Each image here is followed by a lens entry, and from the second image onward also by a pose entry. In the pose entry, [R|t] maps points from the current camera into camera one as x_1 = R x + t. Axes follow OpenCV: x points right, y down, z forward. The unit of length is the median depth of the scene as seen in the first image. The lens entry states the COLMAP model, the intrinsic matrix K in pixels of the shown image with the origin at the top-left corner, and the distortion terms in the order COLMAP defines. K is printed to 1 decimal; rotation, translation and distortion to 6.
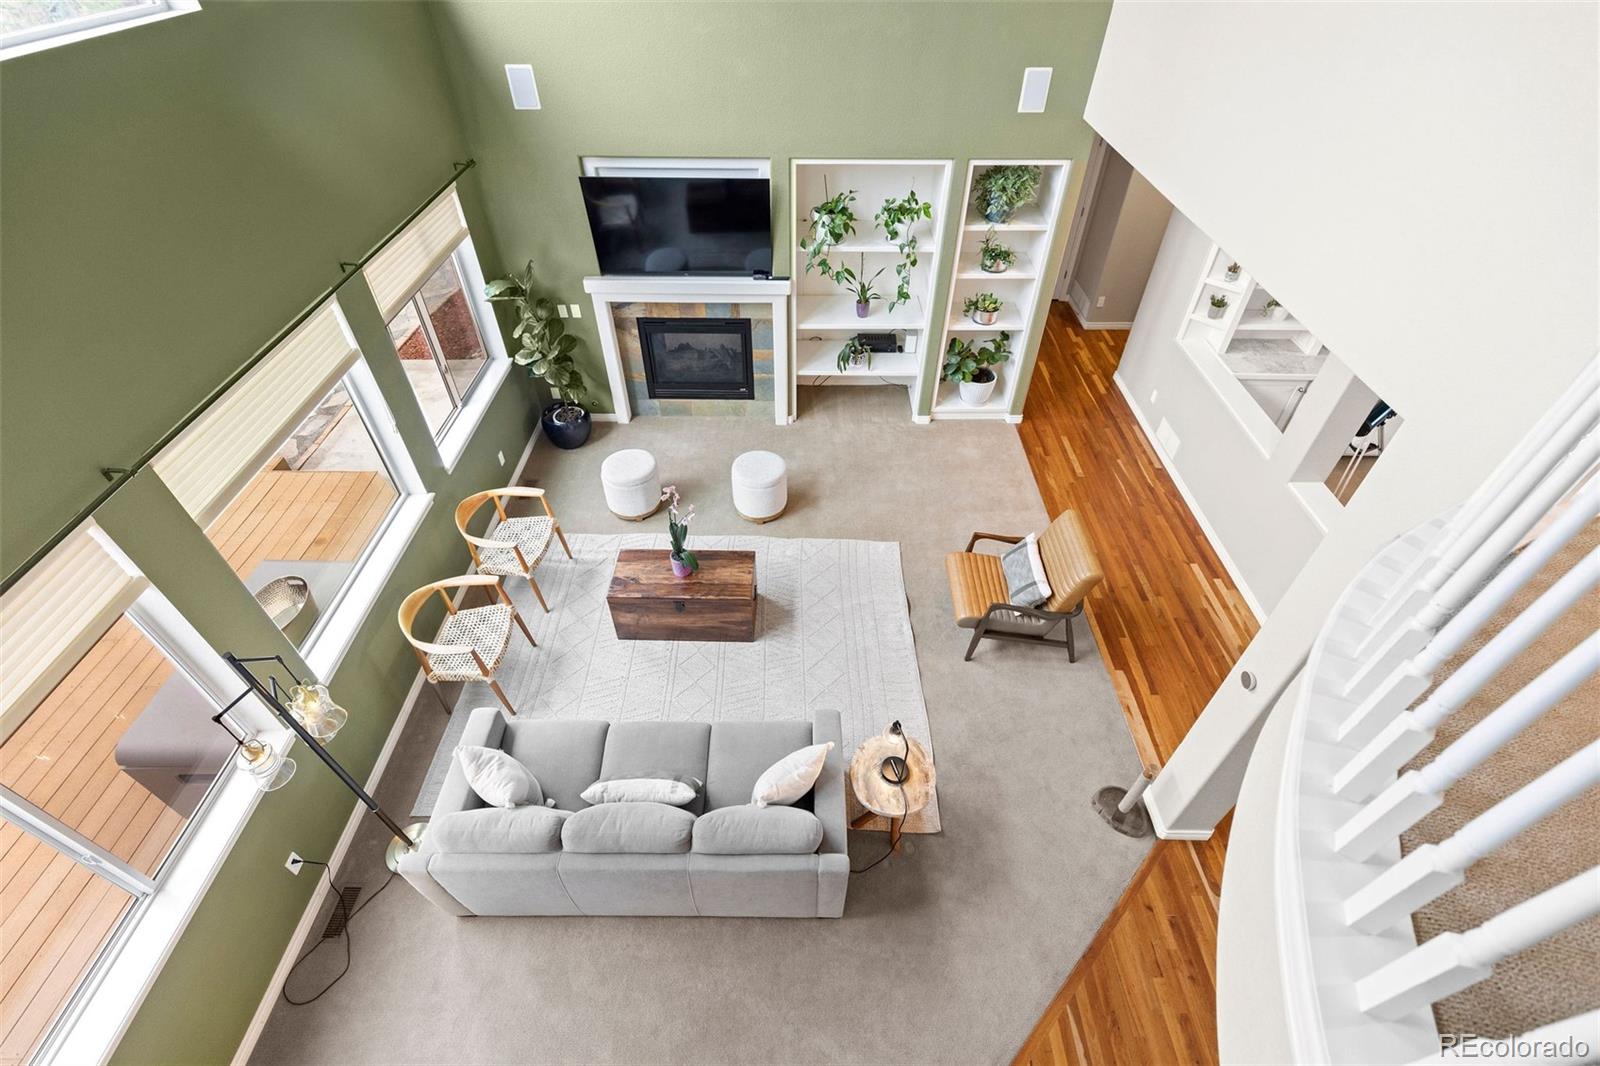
lens RADIAL K [[731.2, 0, 808.8], [0, 731.2, 518.4], [0, 0, 1]] dist [0.008434, -0.000137]
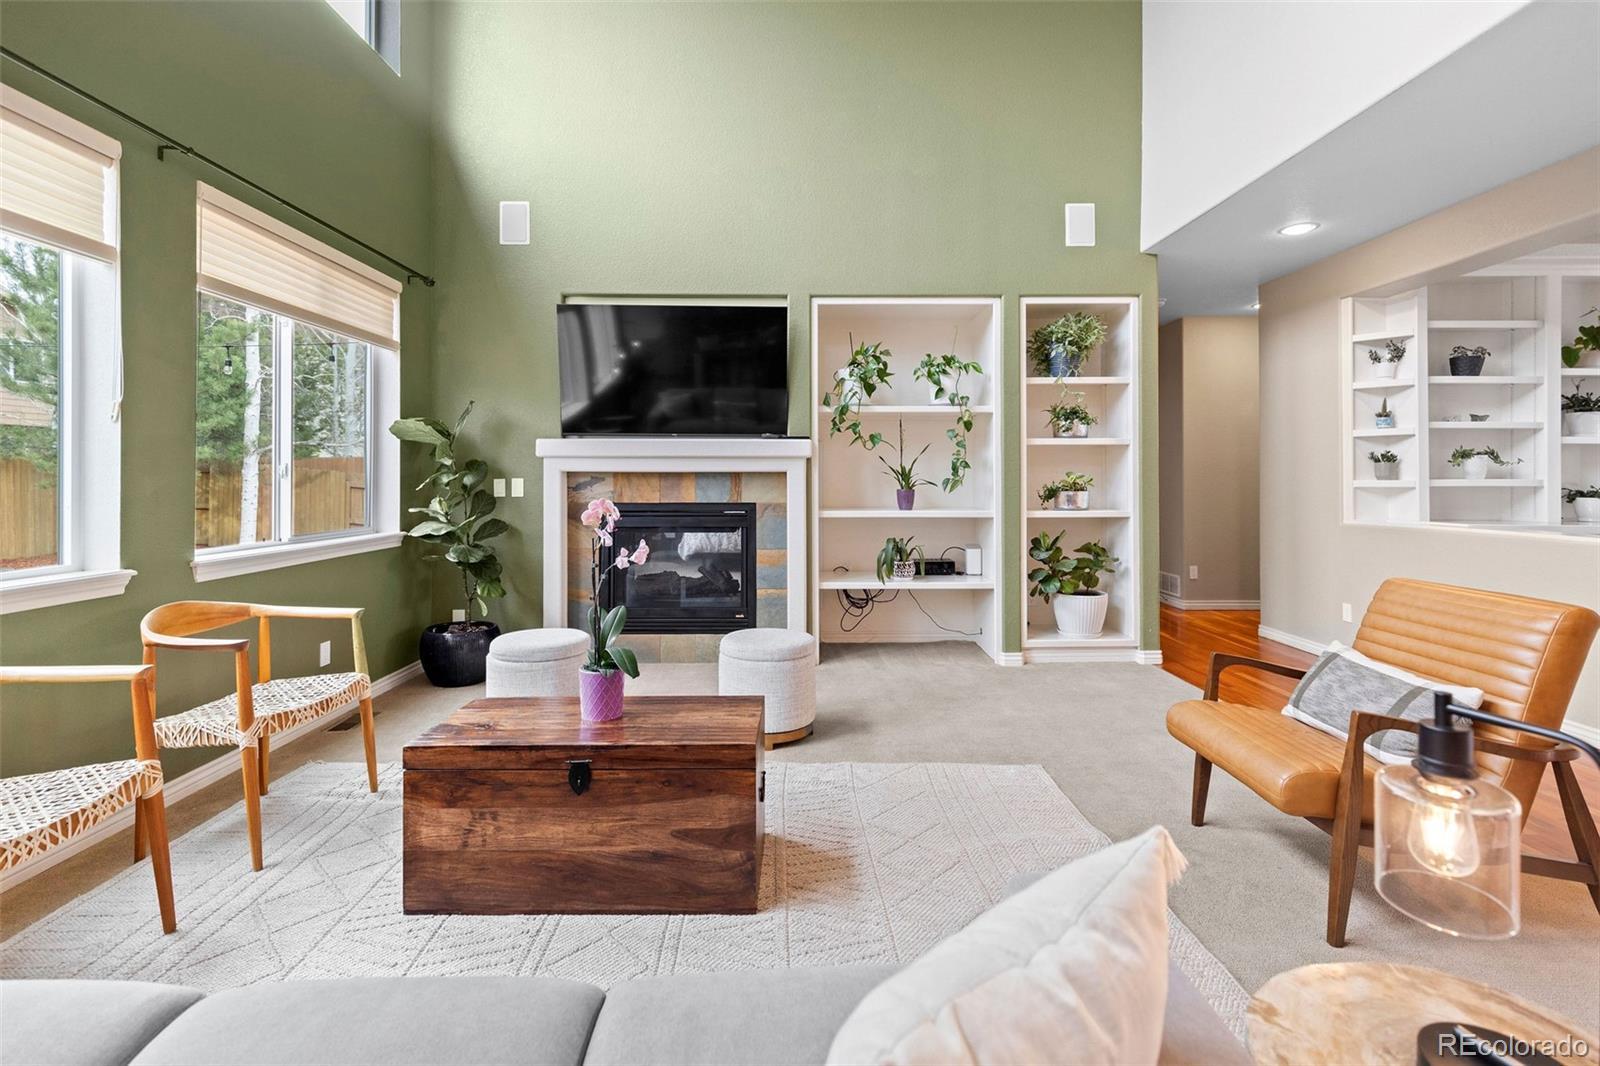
lens RADIAL K [[731.2, 0, 802.6], [0, 731.2, 477.4], [0, 0, 1]] dist [0.008434, -0.000137]
pose [[0.999817, -0.014300, 0.012699, -0.045174], [0.019117, 0.728494, -0.684785, 0.227435], [0.000541, 0.684903, 0.728634, 0.483533]]
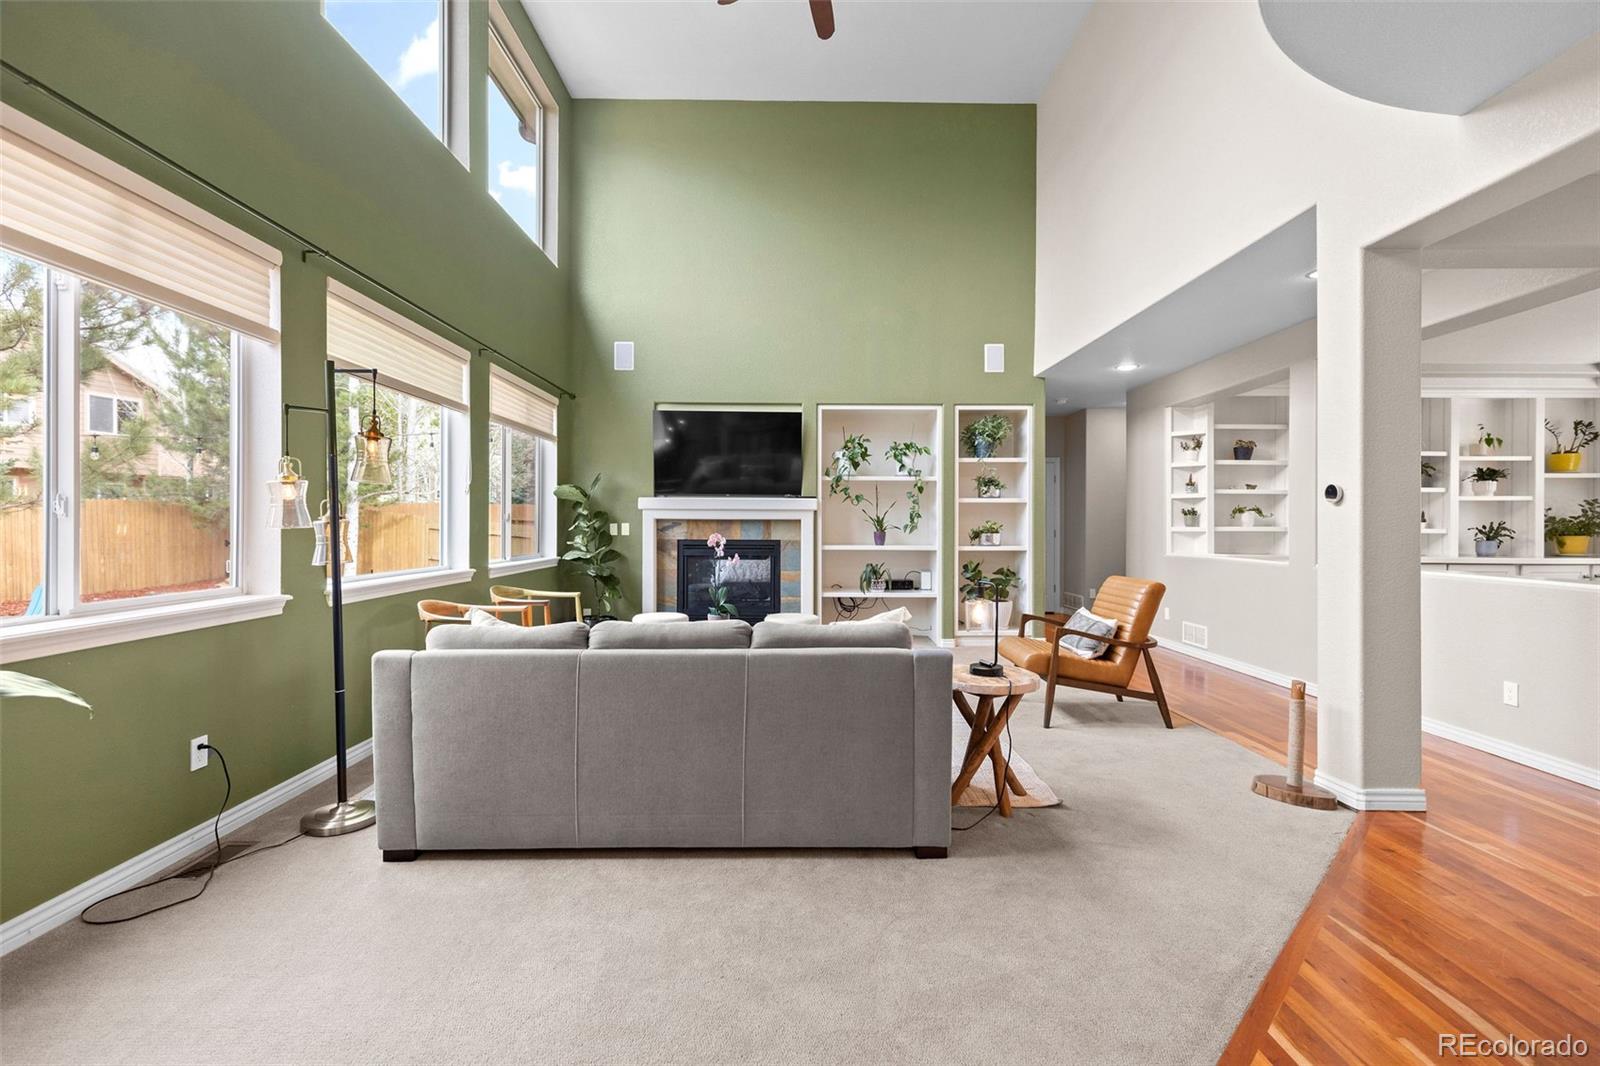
lens RADIAL K [[731.2, 0, 808.3], [0, 731.2, 515.6], [0, 0, 1]] dist [0.008434, -0.000137]
pose [[0.999762, -0.009610, 0.019571, -0.063264], [0.020476, 0.722318, -0.691258, 0.505931], [-0.007493, 0.691495, 0.722343, 0.184368]]
